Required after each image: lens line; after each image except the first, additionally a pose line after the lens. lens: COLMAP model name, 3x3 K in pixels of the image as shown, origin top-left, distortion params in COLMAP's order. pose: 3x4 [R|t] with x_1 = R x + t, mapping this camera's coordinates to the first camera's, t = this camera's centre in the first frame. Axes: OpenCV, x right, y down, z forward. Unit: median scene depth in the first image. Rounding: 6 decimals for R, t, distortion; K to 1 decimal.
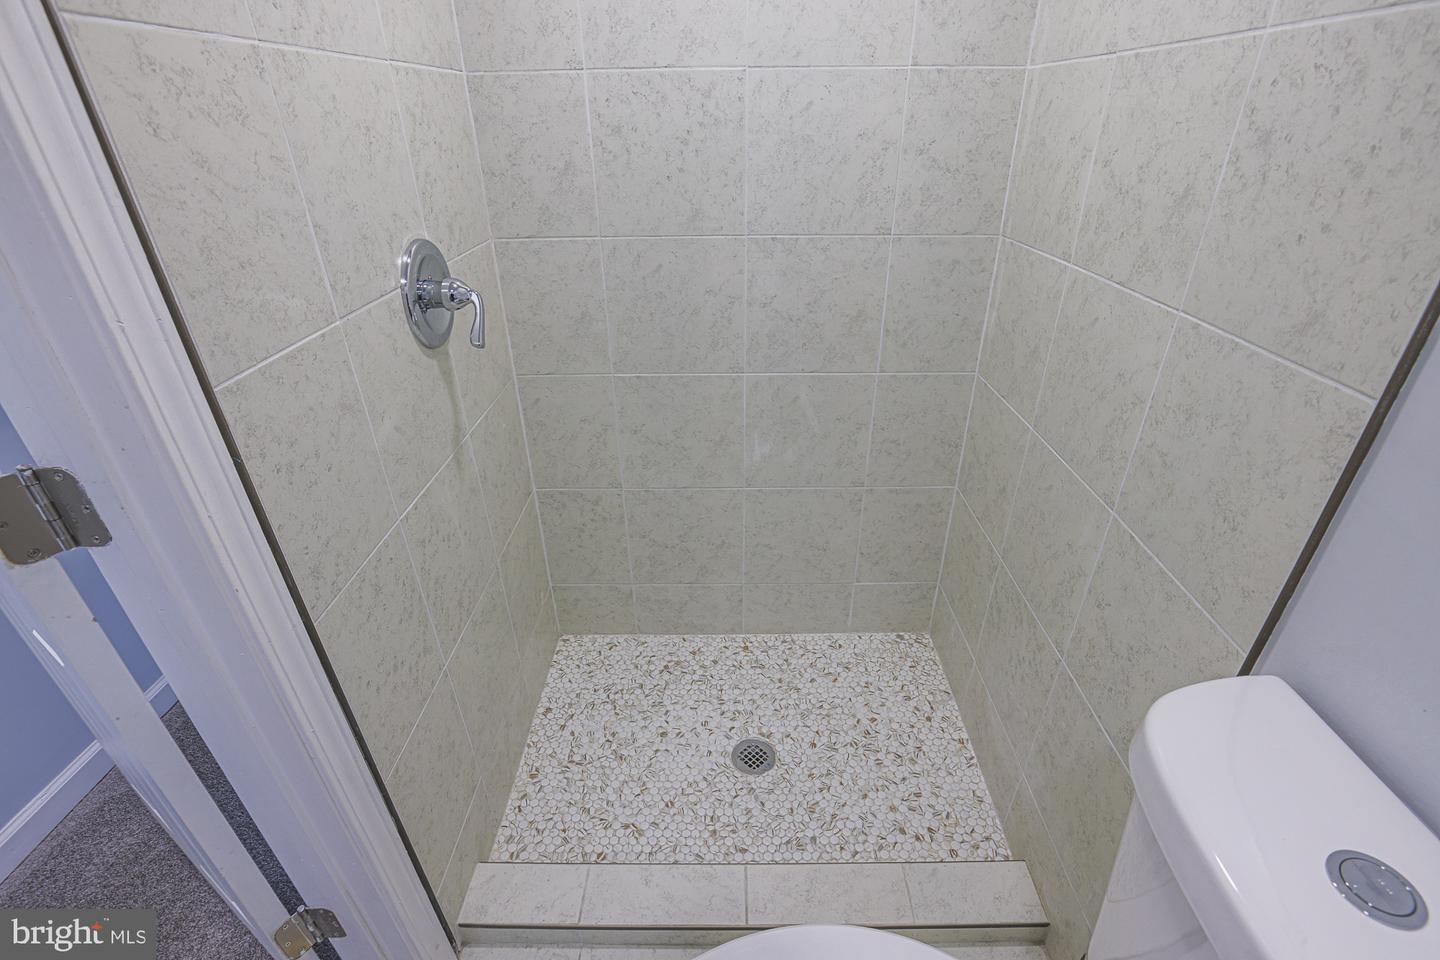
lens RADIAL K [[659.7, 0, 725.0], [0, 659.7, 502.1], [0, 0, 1]] dist [-0.047977, 0.015053]
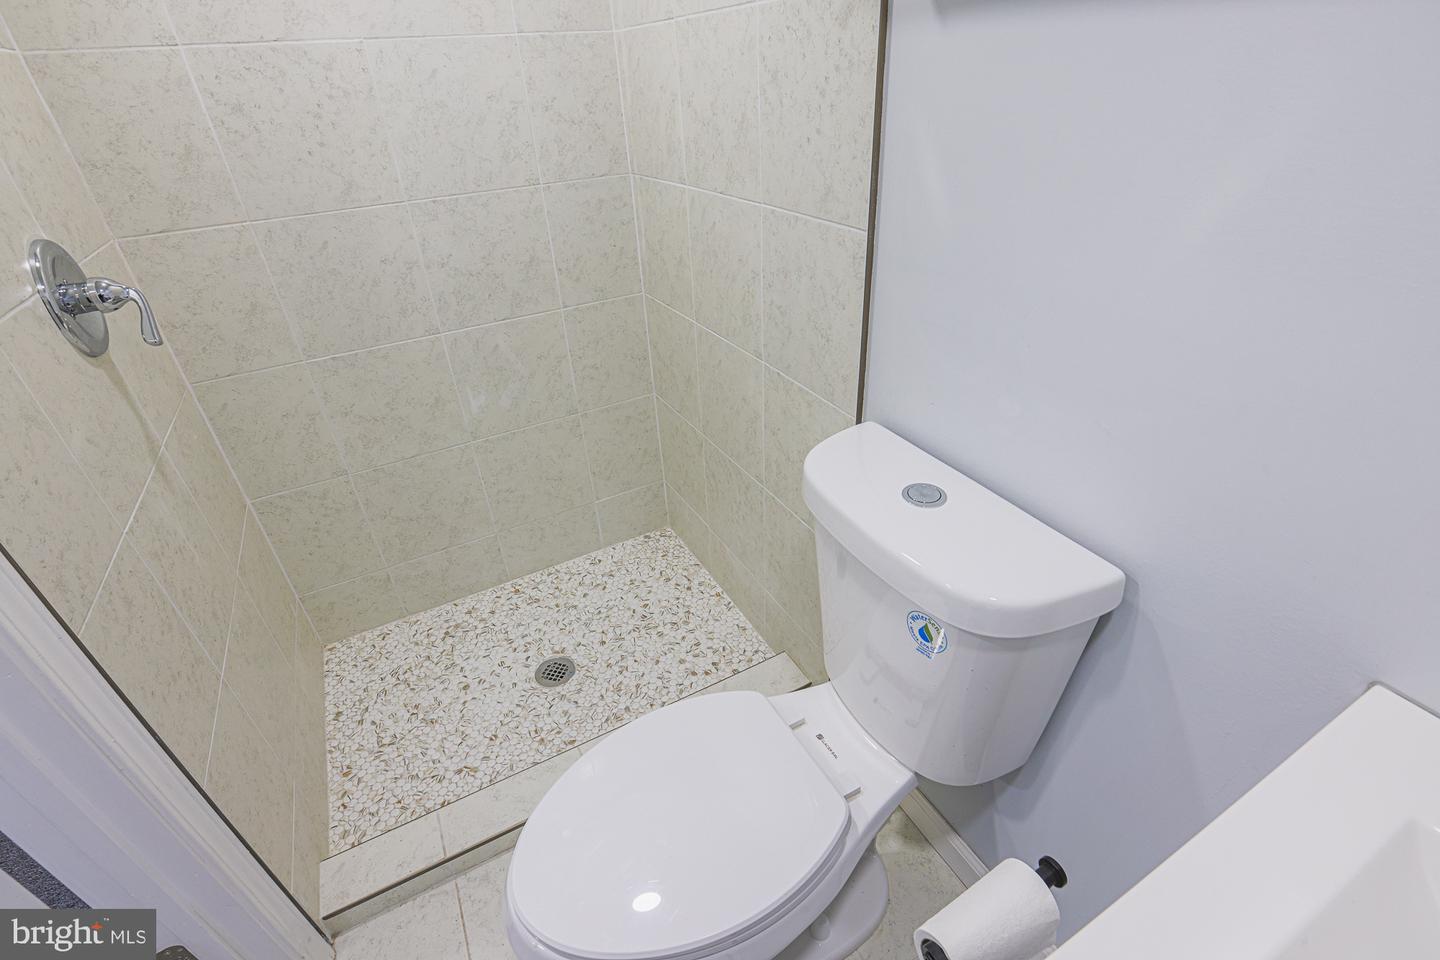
lens RADIAL K [[659.7, 0, 720.7], [0, 659.7, 501.0], [0, 0, 1]] dist [-0.047977, 0.015053]
pose [[0.878504, -0.284472, 0.383806, -0.060931], [0.270739, 0.958377, 0.090633, 0.099985], [-0.393613, 0.024290, 0.918955, -0.150845]]
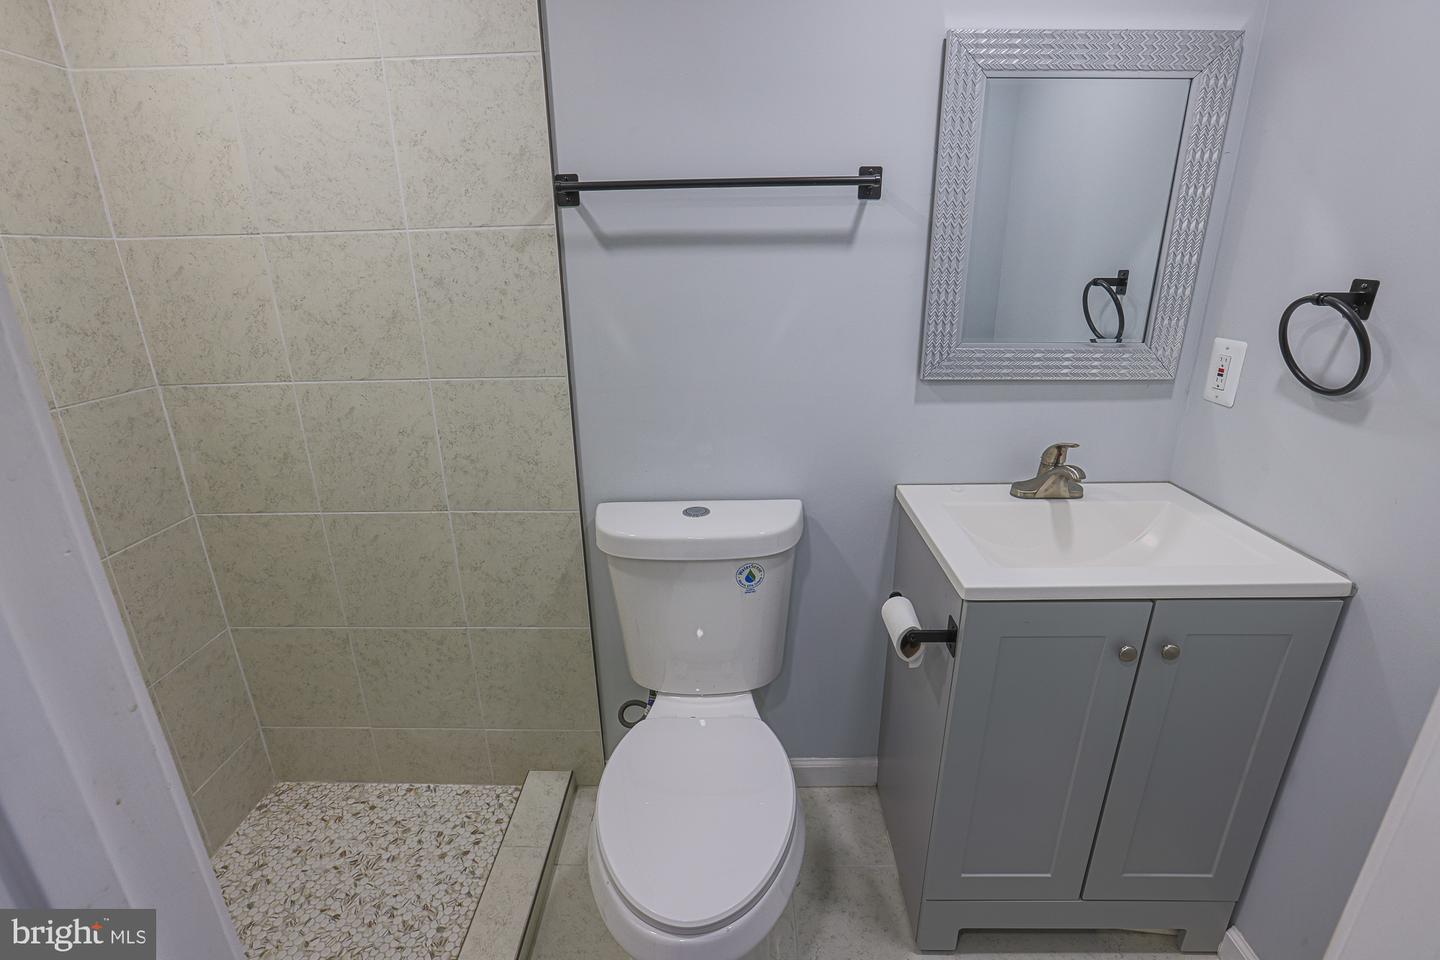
lens RADIAL K [[659.7, 0, 714.4], [0, 659.7, 517.1], [0, 0, 1]] dist [-0.047977, 0.015053]
pose [[-0.005940, -0.338939, 0.940790, -0.590031], [0.523236, 0.800685, 0.291767, -0.066033], [-0.852167, 0.493988, 0.172589, 0.143302]]
